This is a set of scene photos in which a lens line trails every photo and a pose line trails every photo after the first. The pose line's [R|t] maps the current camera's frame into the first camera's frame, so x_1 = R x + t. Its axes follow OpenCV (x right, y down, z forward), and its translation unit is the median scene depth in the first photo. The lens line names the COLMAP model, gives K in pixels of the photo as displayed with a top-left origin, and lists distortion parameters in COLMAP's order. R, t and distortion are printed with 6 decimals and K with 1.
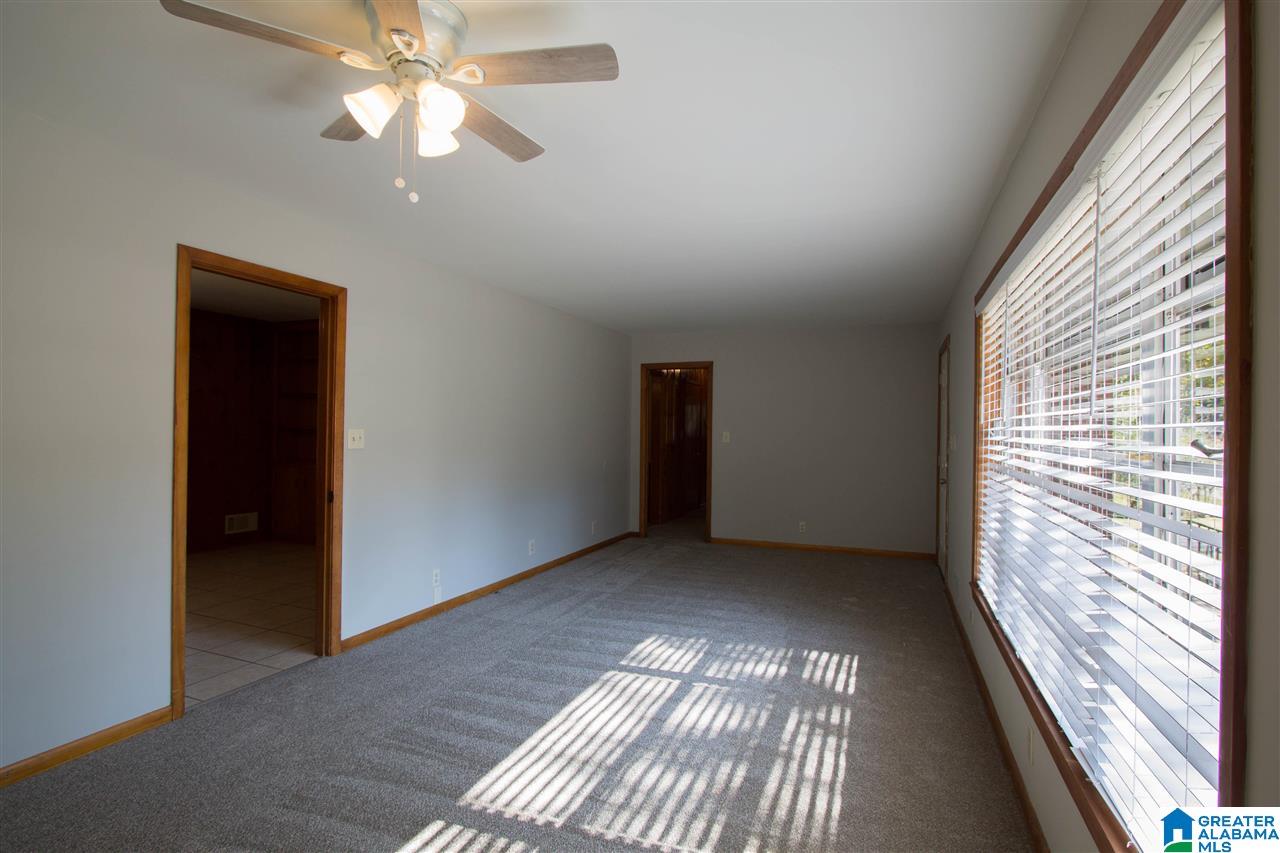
lens RADIAL K [[604.5, 0, 645.4], [0, 604.5, 423.5], [0, 0, 1]] dist [-0.022544, 0.000599]
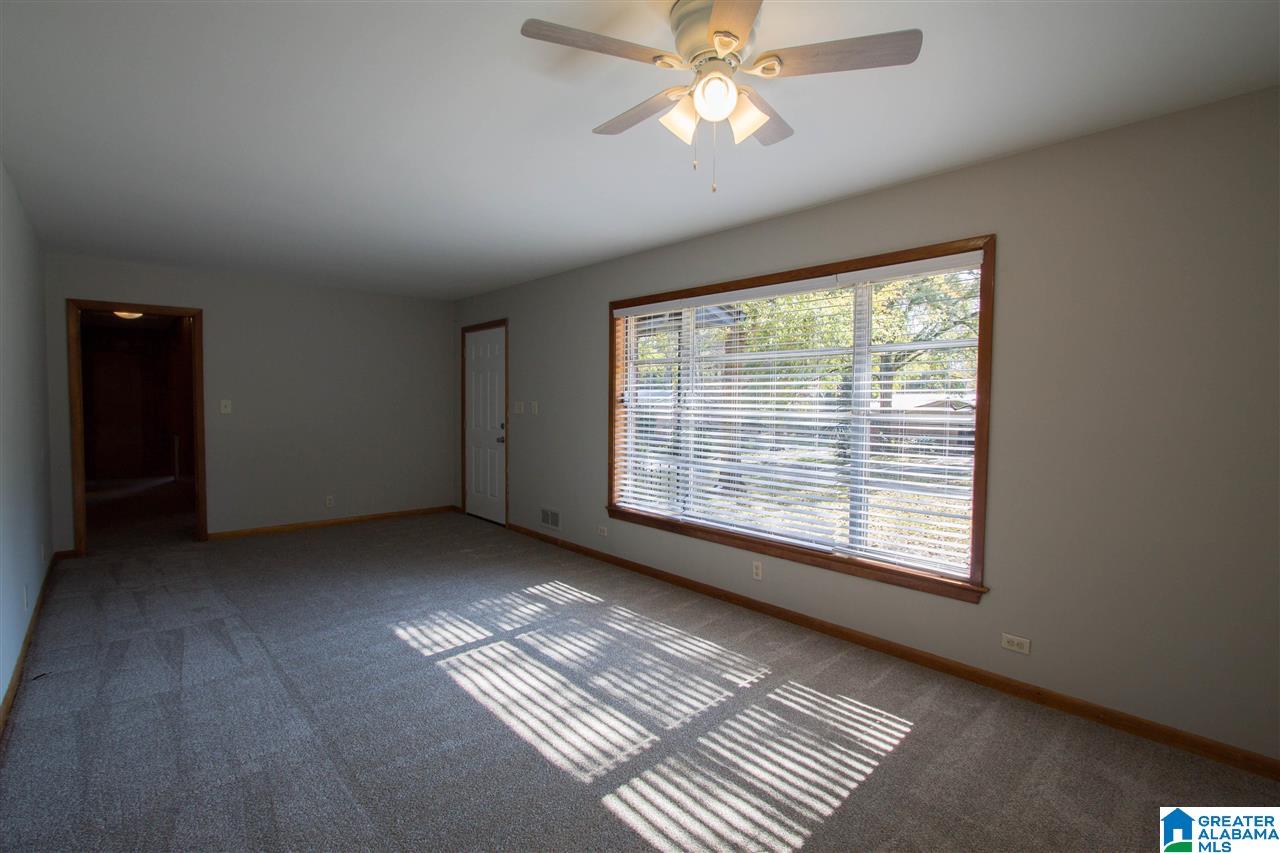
lens RADIAL K [[604.6, 0, 650.5], [0, 604.6, 426.8], [0, 0, 1]] dist [-0.016126, 0.001040]
pose [[0.445776, -0.051676, 0.893652, -0.683853], [-0.009924, 0.997986, 0.062659, -0.012573], [-0.895089, -0.036800, 0.444366, 0.289224]]
